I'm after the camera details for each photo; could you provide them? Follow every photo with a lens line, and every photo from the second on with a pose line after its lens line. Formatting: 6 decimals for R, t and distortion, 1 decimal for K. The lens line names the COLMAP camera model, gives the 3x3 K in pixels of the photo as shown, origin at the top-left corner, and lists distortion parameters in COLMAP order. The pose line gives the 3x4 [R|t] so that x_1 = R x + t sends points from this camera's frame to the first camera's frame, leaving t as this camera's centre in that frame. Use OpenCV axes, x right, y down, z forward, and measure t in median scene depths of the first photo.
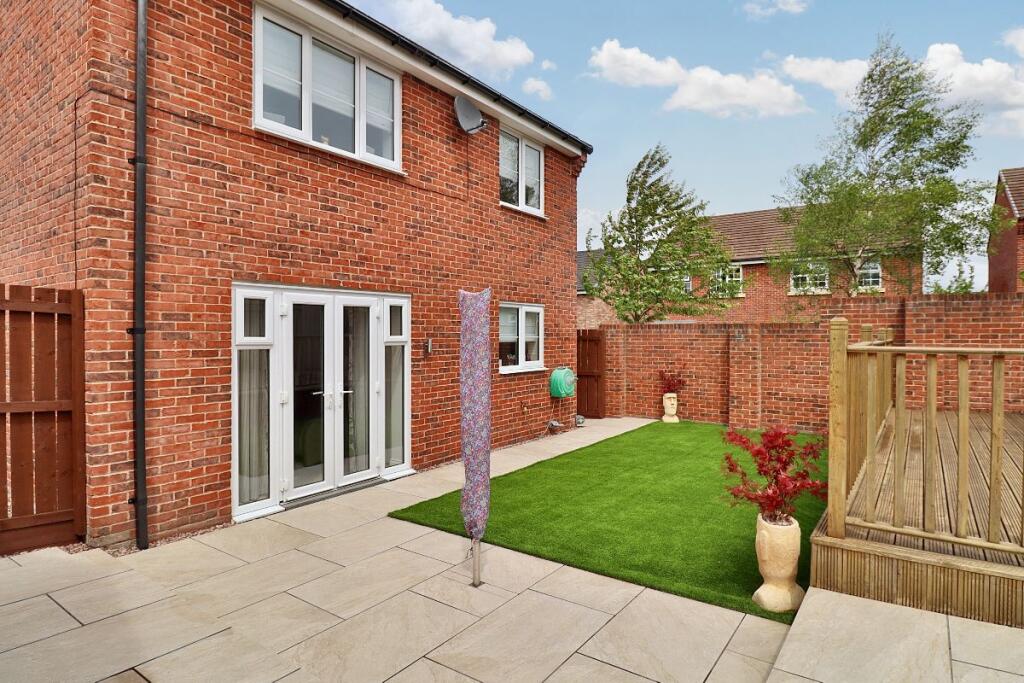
lens RADIAL K [[563.1, 0, 512.0], [0, 563.1, 341.5], [0, 0, 1]] dist [0.000543, -0.021146]
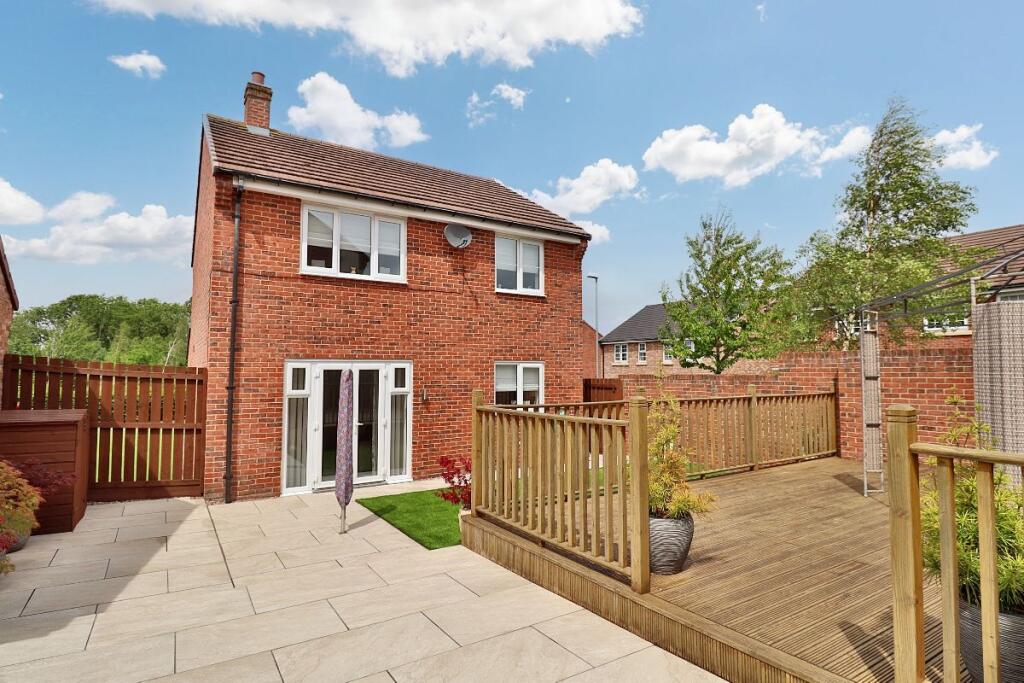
lens RADIAL K [[542.8, 0, 511.5], [0, 542.8, 330.0], [0, 0, 1]] dist [-0.020065, -0.000746]
pose [[0.931161, -0.030085, -0.363365, 0.687681], [-0.002150, 0.996120, -0.087983, -0.042854], [0.364602, 0.082708, 0.927483, -0.295297]]
